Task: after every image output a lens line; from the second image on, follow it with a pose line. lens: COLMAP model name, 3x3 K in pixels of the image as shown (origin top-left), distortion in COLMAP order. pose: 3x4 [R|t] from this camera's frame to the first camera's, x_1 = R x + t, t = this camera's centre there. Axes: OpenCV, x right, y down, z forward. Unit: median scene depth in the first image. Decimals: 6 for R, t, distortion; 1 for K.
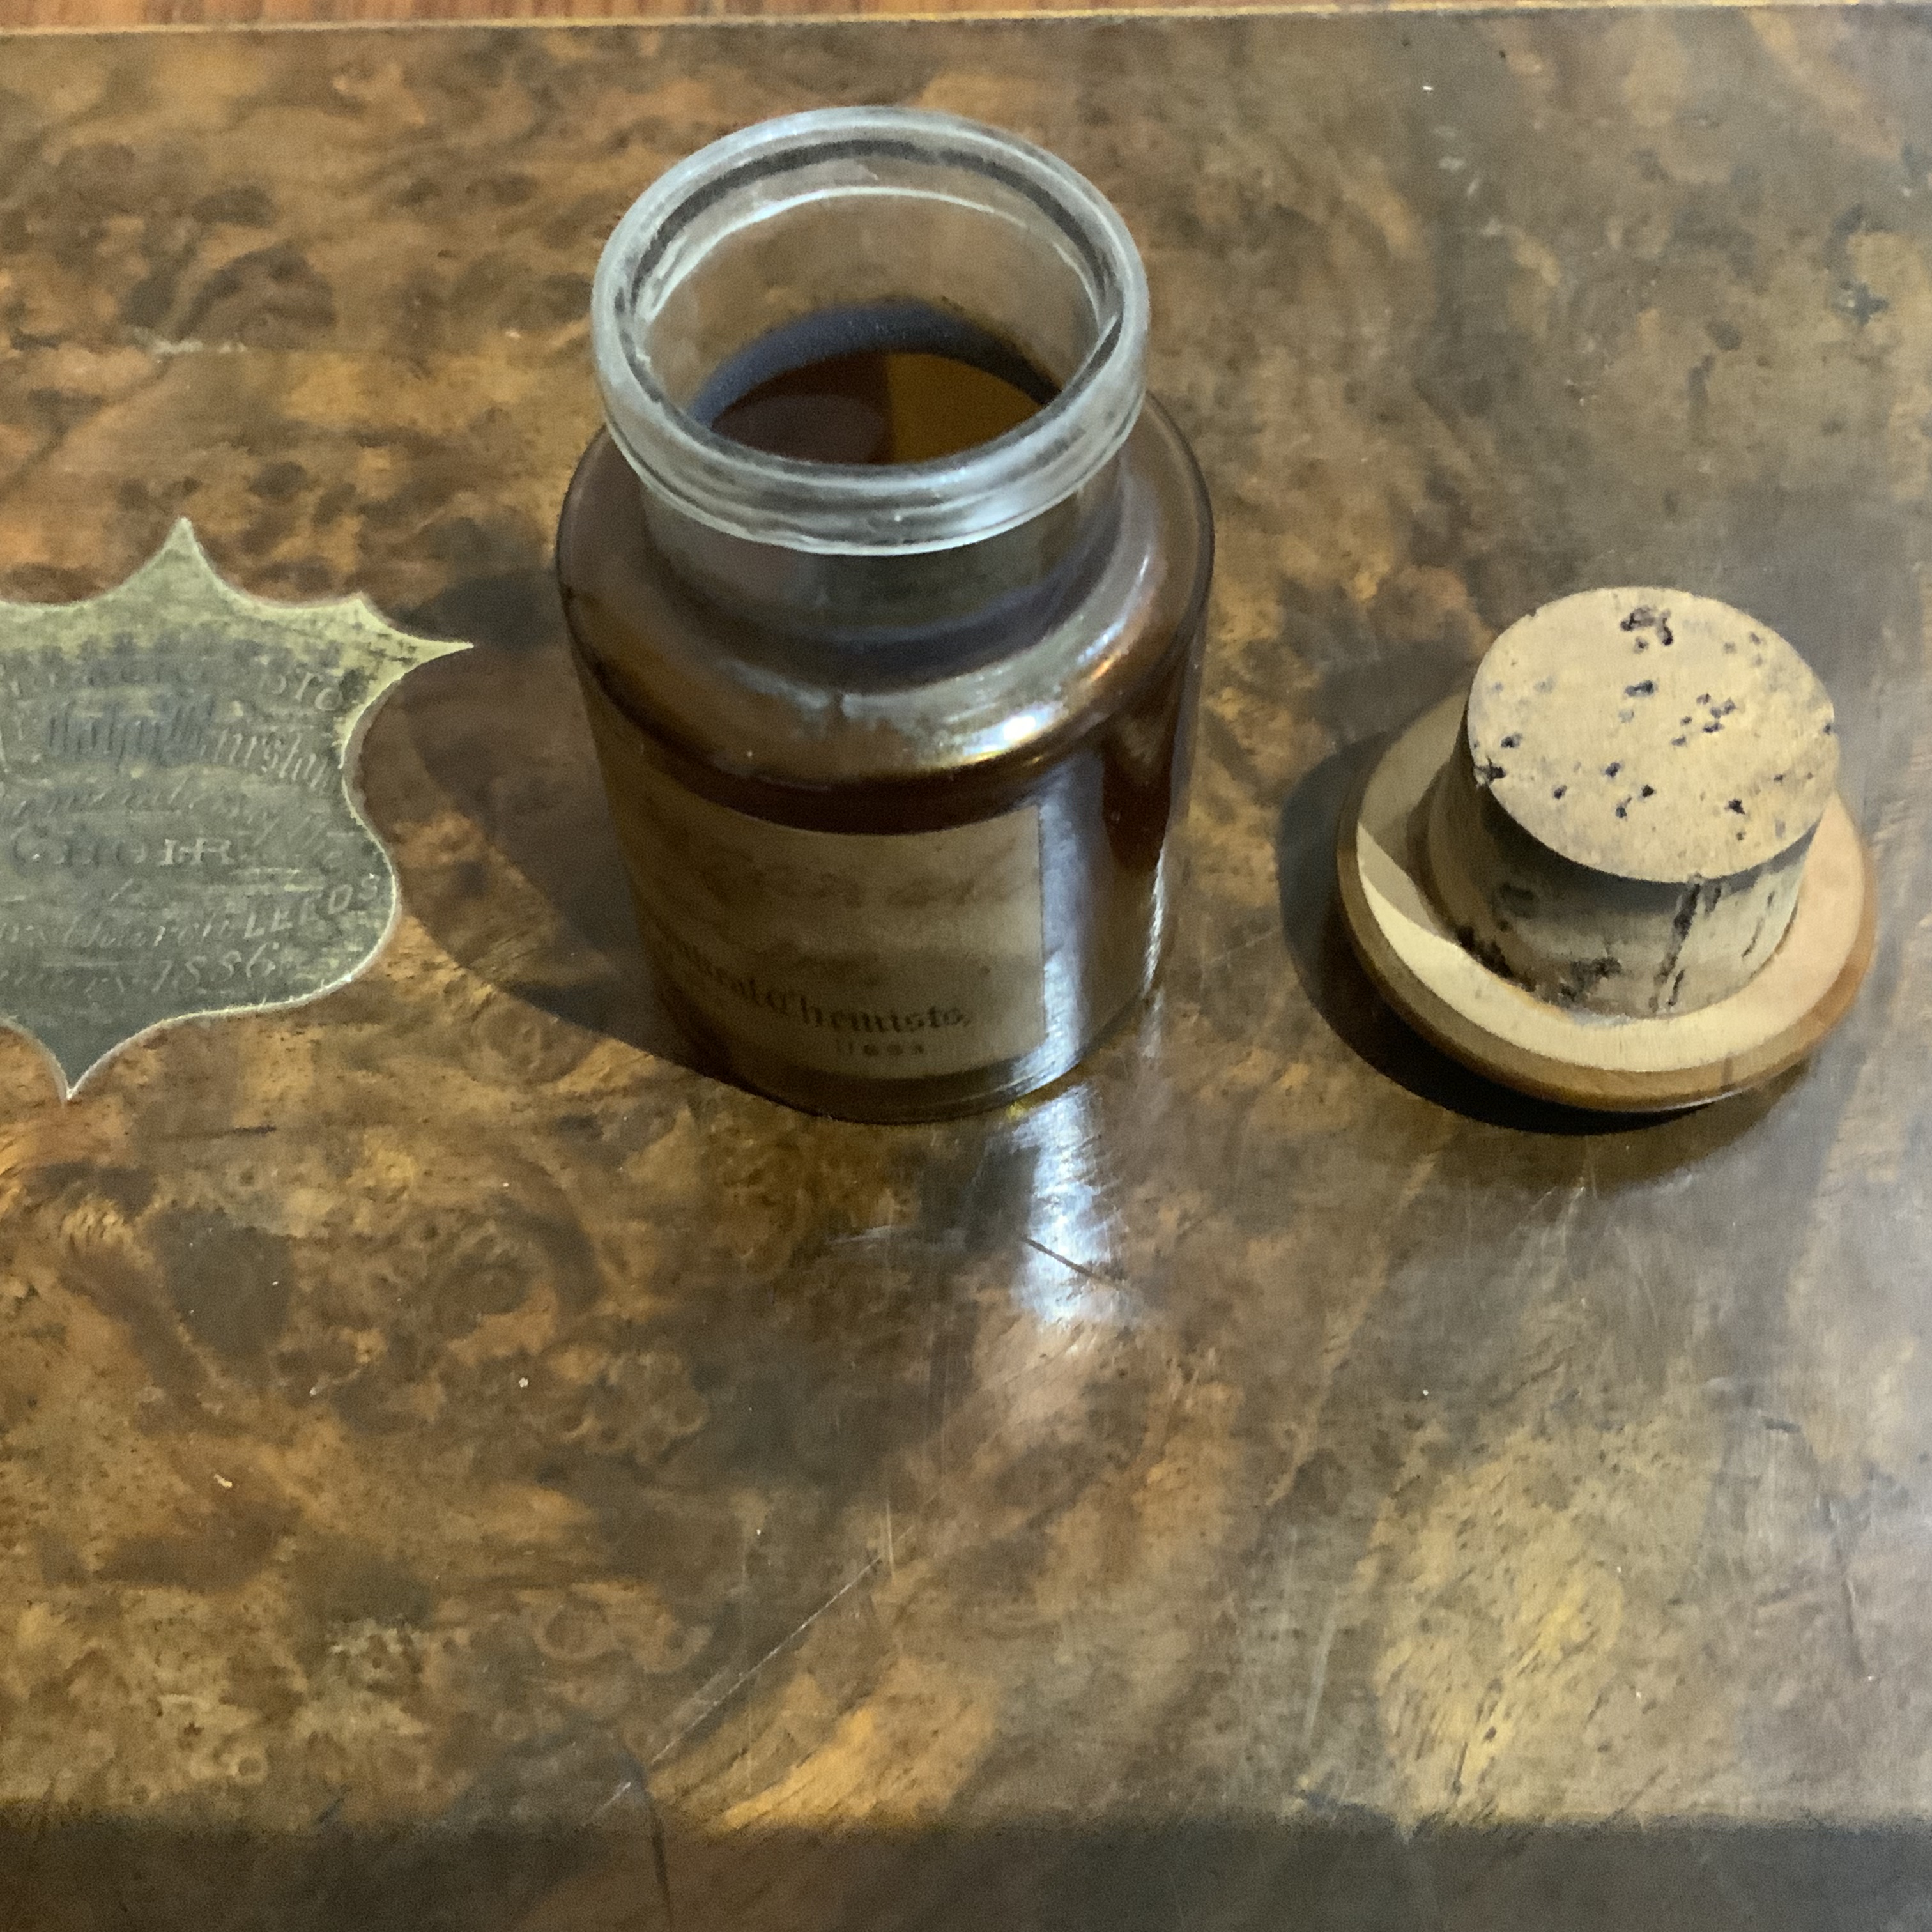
lens RADIAL K [[2911.7, 0, 986.2], [0, 2911.7, 929.5], [0, 0, 1]] dist [0.093476, 0.000000]
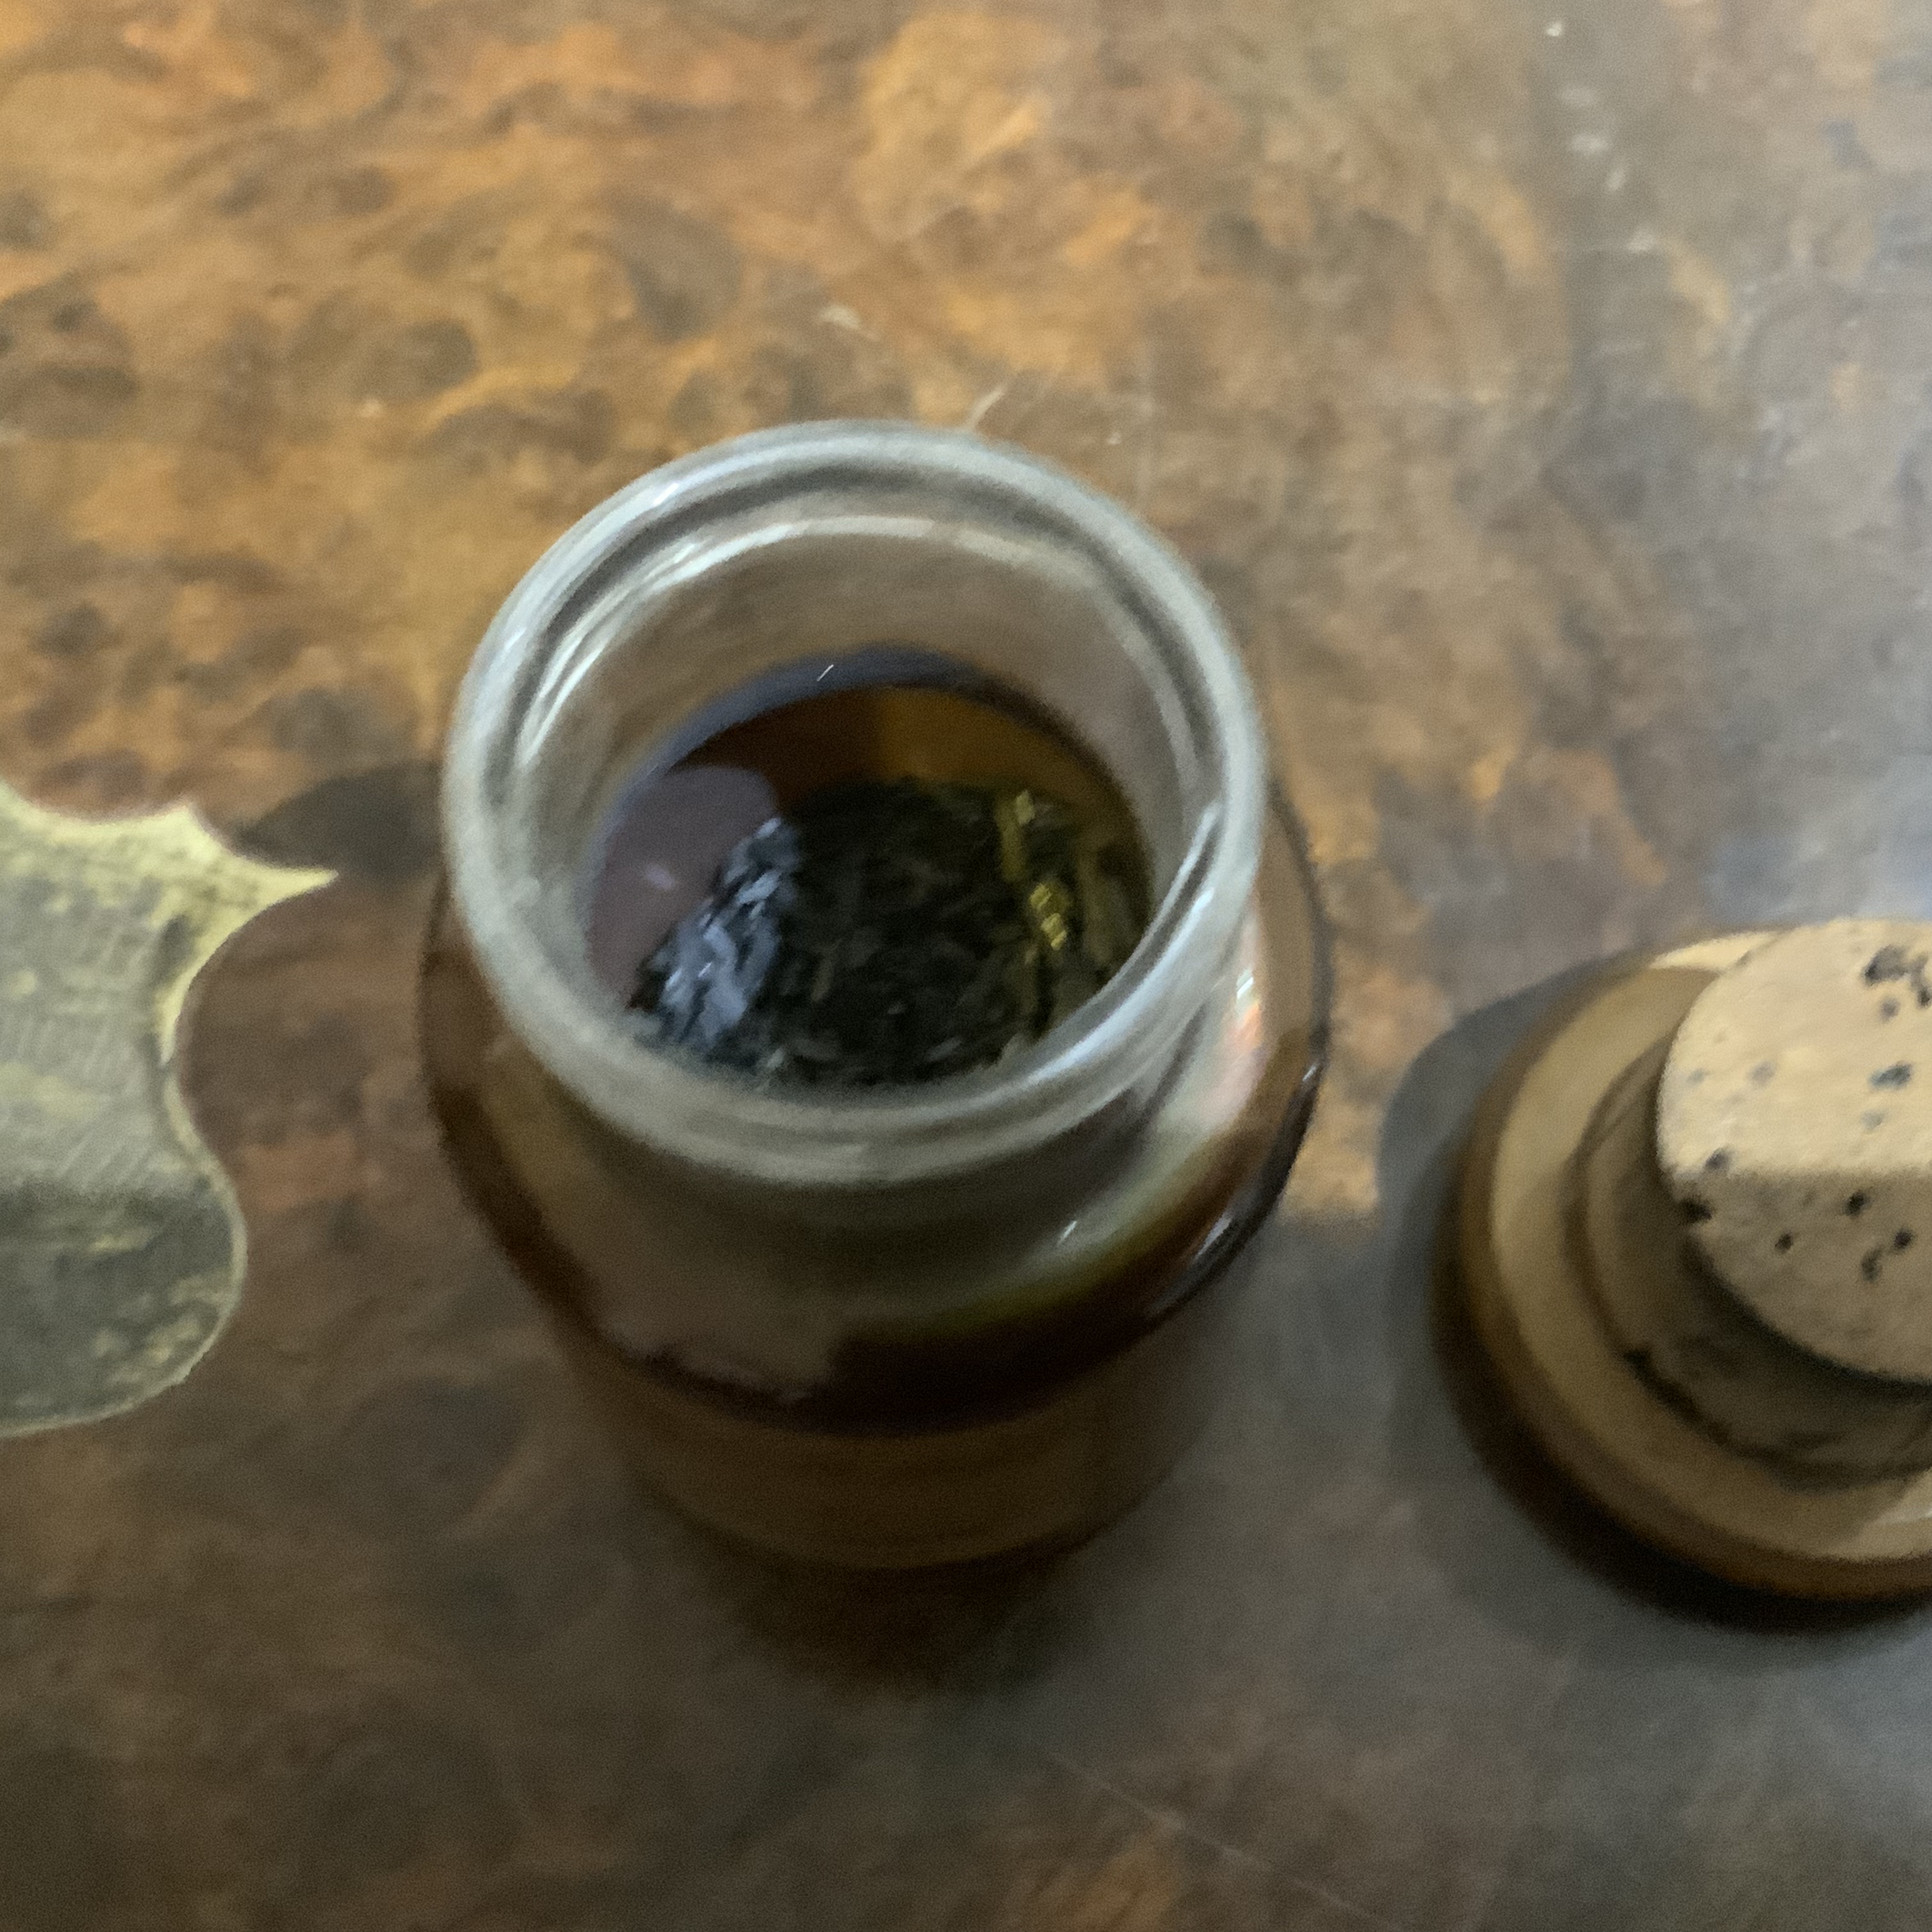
lens RADIAL K [[2911.7, 0, 969.9], [0, 2911.7, 901.5], [0, 0, 1]] dist [0.093476, 0.000000]
pose [[0.999860, -0.014885, 0.007681, -0.012336], [0.013432, 0.986494, 0.163246, -0.202411], [-0.010007, -0.163120, 0.986555, 0.220858]]
